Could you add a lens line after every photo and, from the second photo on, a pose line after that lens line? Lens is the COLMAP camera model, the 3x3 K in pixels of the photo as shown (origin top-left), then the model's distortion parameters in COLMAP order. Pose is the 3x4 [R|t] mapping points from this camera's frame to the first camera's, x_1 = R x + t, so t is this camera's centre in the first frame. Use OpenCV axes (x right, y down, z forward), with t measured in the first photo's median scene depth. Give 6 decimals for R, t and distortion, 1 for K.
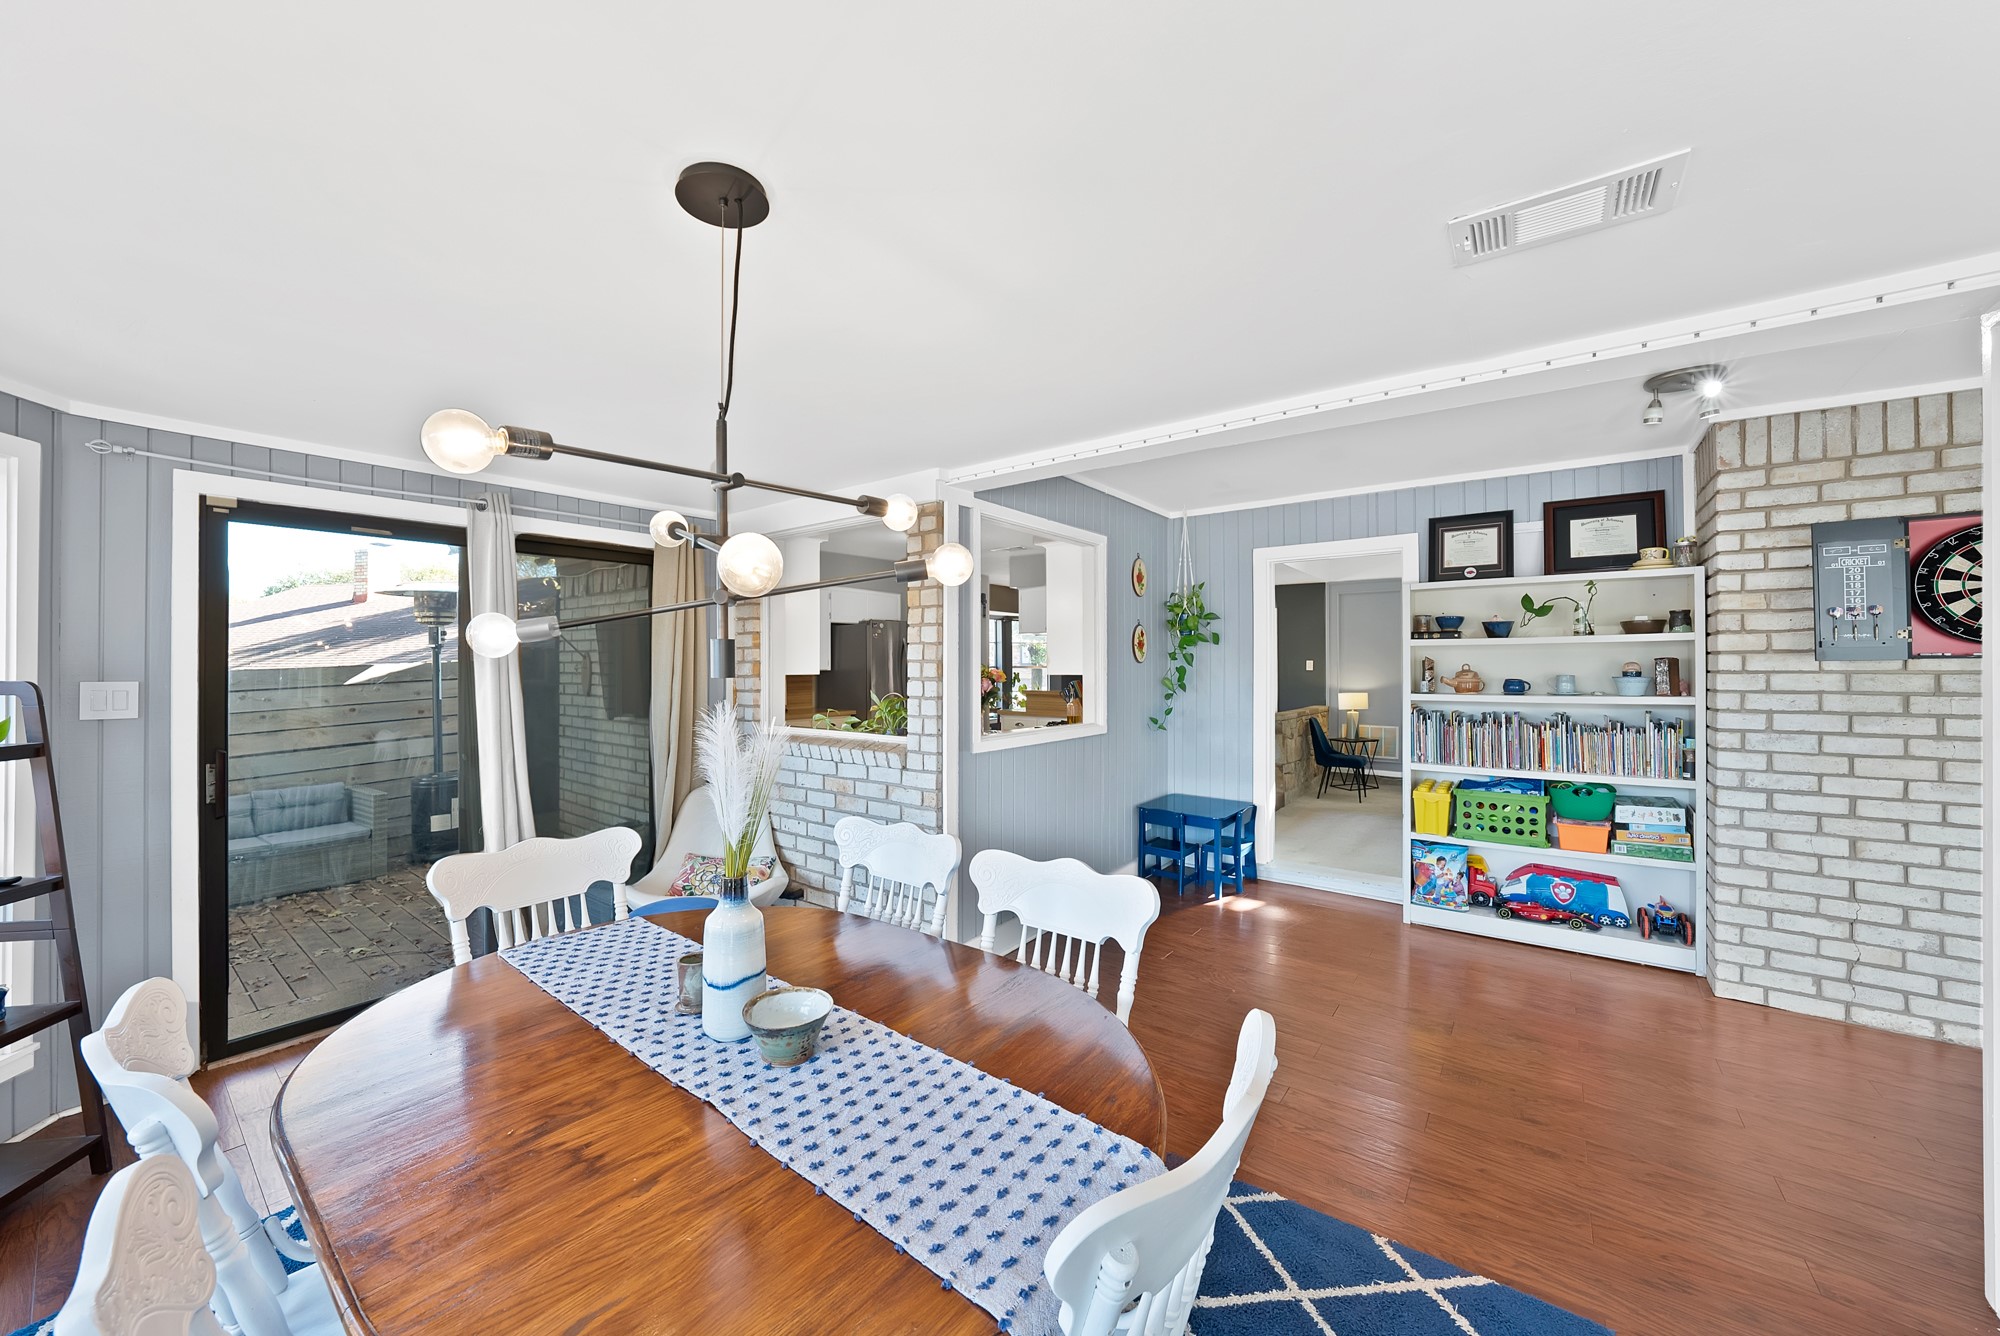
lens RADIAL K [[716.4, 0, 987.4], [0, 716.4, 662.9], [0, 0, 1]] dist [-0.026925, 0.004367]
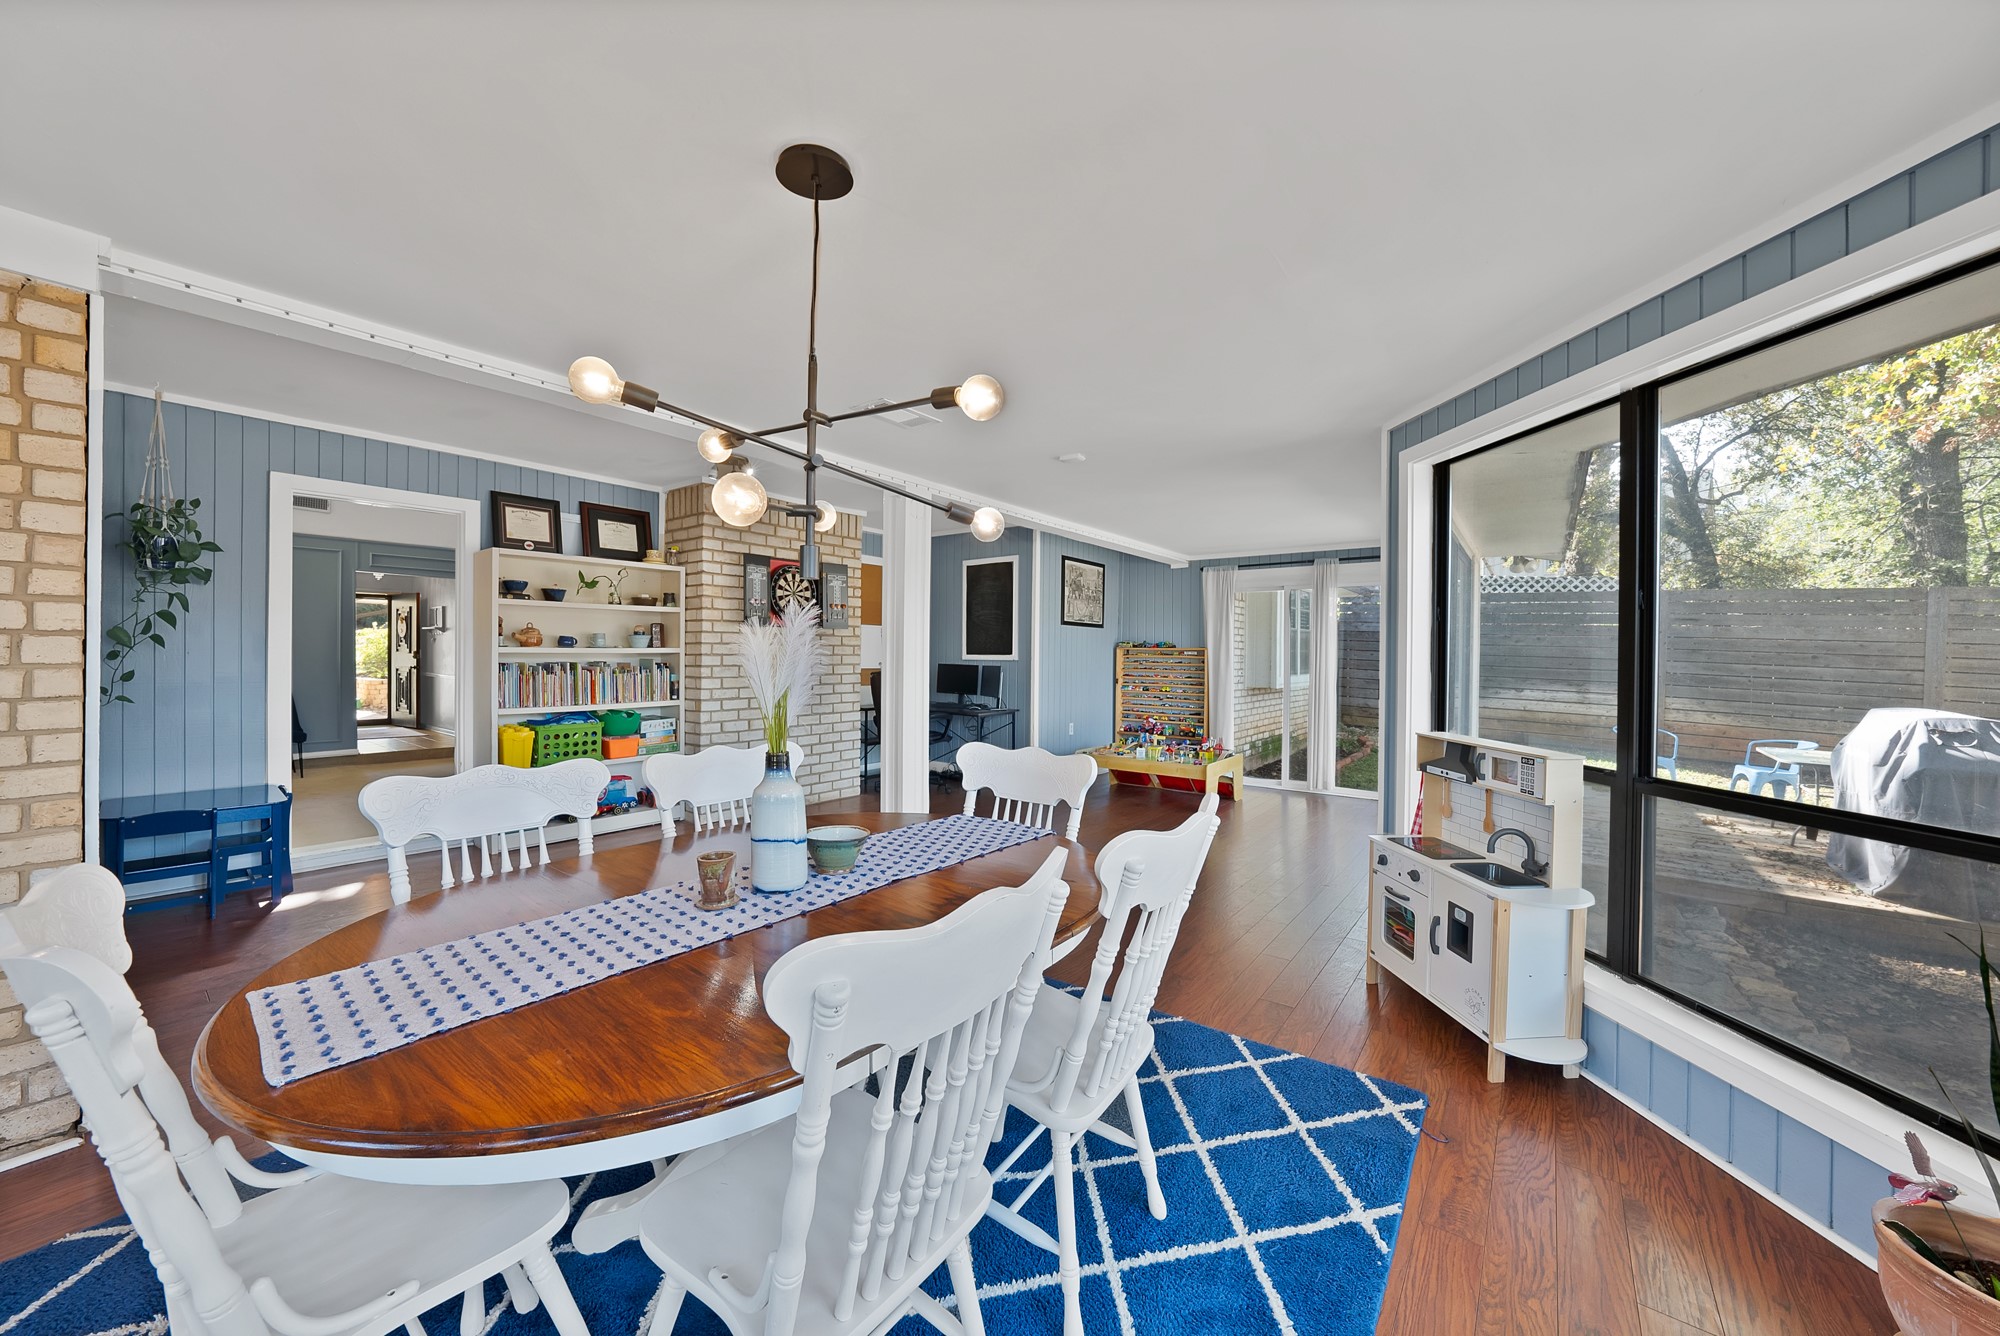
lens RADIAL K [[716.4, 0, 1001.3], [0, 716.4, 657.5], [0, 0, 1]] dist [-0.026925, 0.004367]
pose [[-0.006921, -0.003237, 0.999971, -0.554871], [-0.013172, 0.999908, 0.003145, 0.049874], [-0.999889, -0.013150, -0.006963, 0.239351]]
